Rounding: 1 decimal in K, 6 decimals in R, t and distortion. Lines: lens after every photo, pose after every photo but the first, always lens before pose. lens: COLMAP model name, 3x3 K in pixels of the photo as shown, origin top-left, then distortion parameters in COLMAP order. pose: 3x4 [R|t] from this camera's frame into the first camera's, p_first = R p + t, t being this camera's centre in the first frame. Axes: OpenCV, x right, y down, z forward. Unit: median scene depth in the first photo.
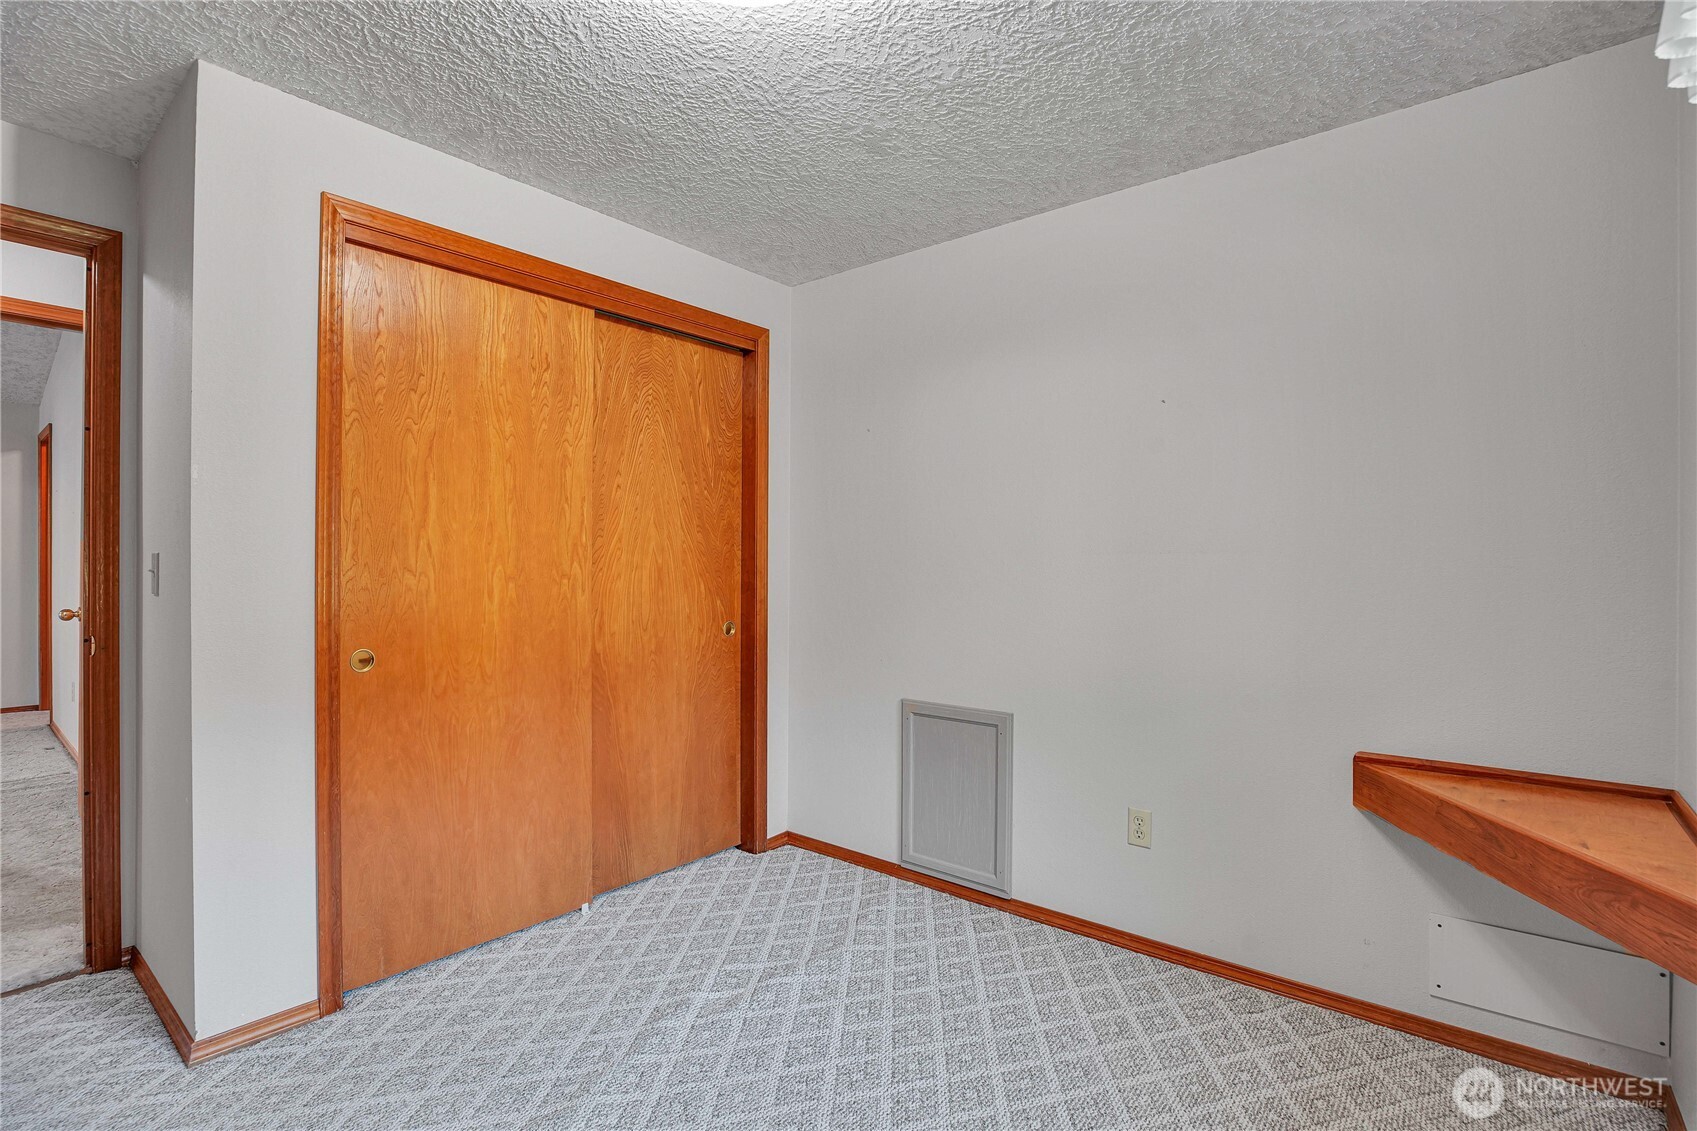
lens RADIAL K [[787.9, 0, 844.8], [0, 787.9, 568.7], [0, 0, 1]] dist [-0.002858, 0.000030]
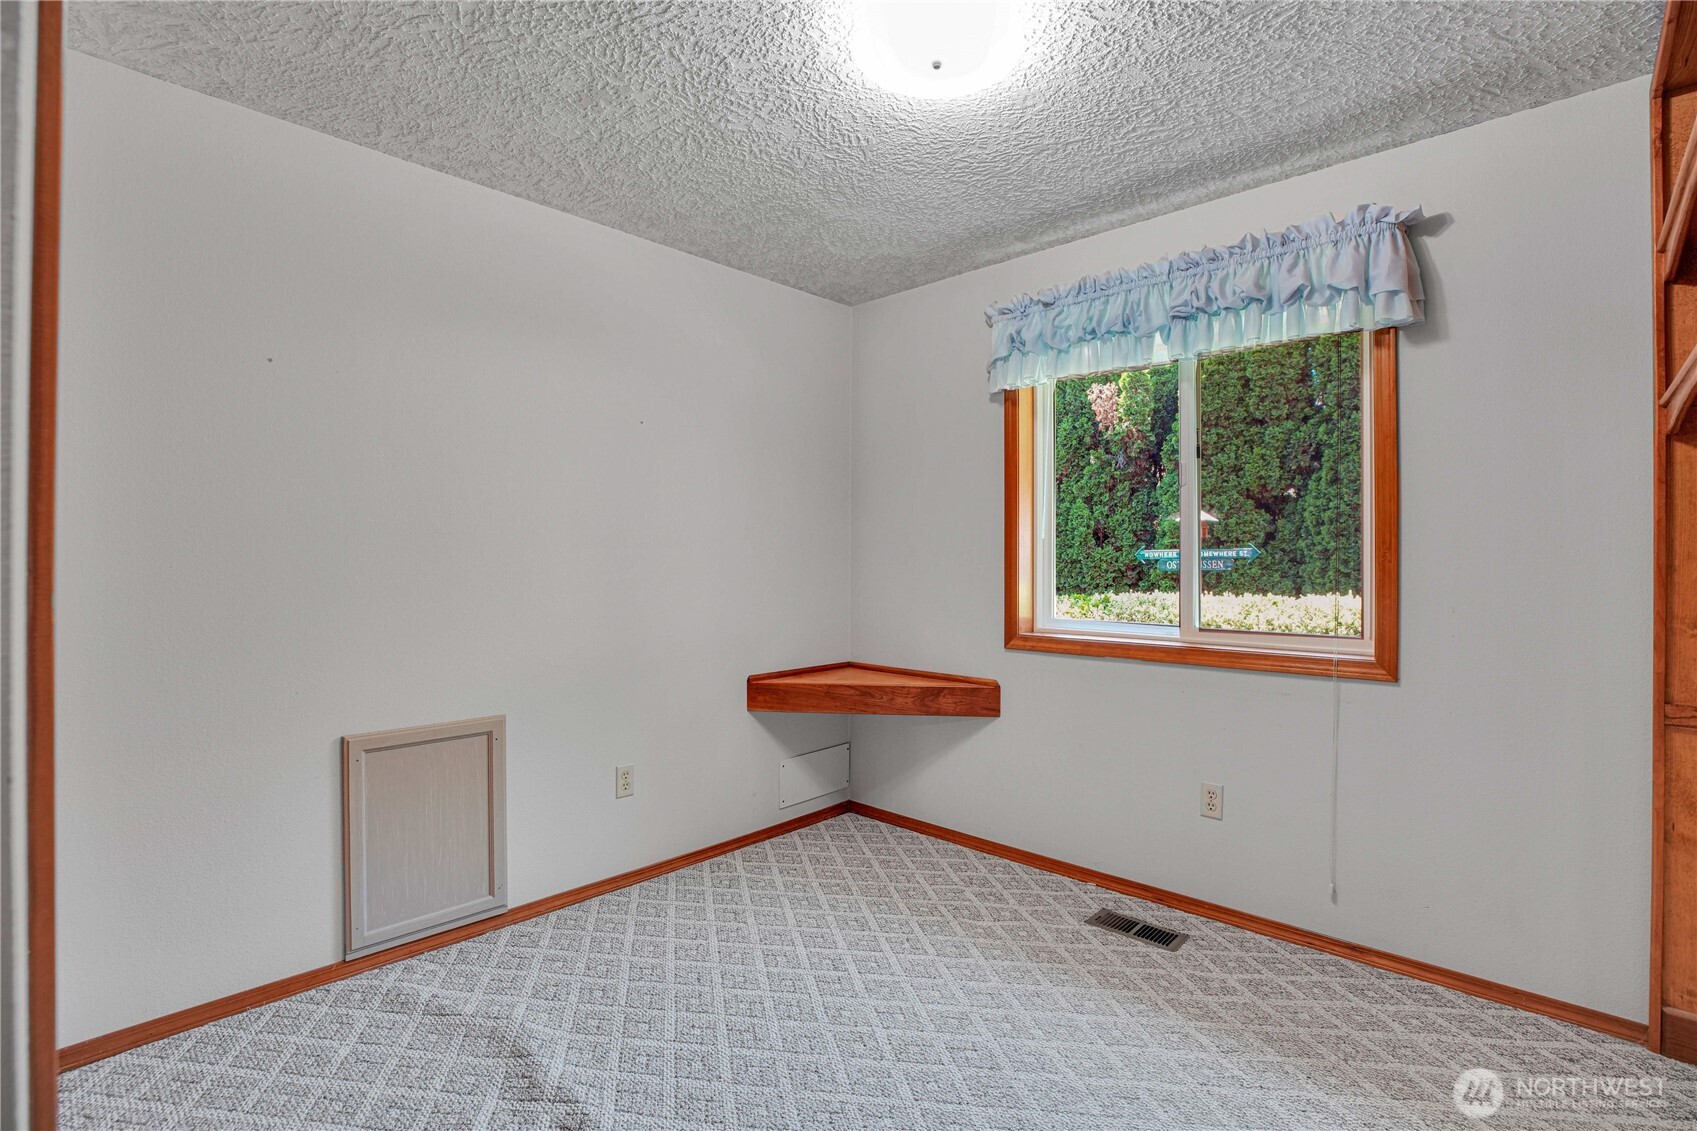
lens RADIAL K [[787.9, 0, 844.4], [0, 787.9, 559.1], [0, 0, 1]] dist [-0.002858, 0.000030]
pose [[0.098631, -0.008597, 0.995087, -0.735437], [0.002915, 0.999961, 0.008350, -0.009675], [-0.995120, 0.002077, 0.098652, 0.542272]]
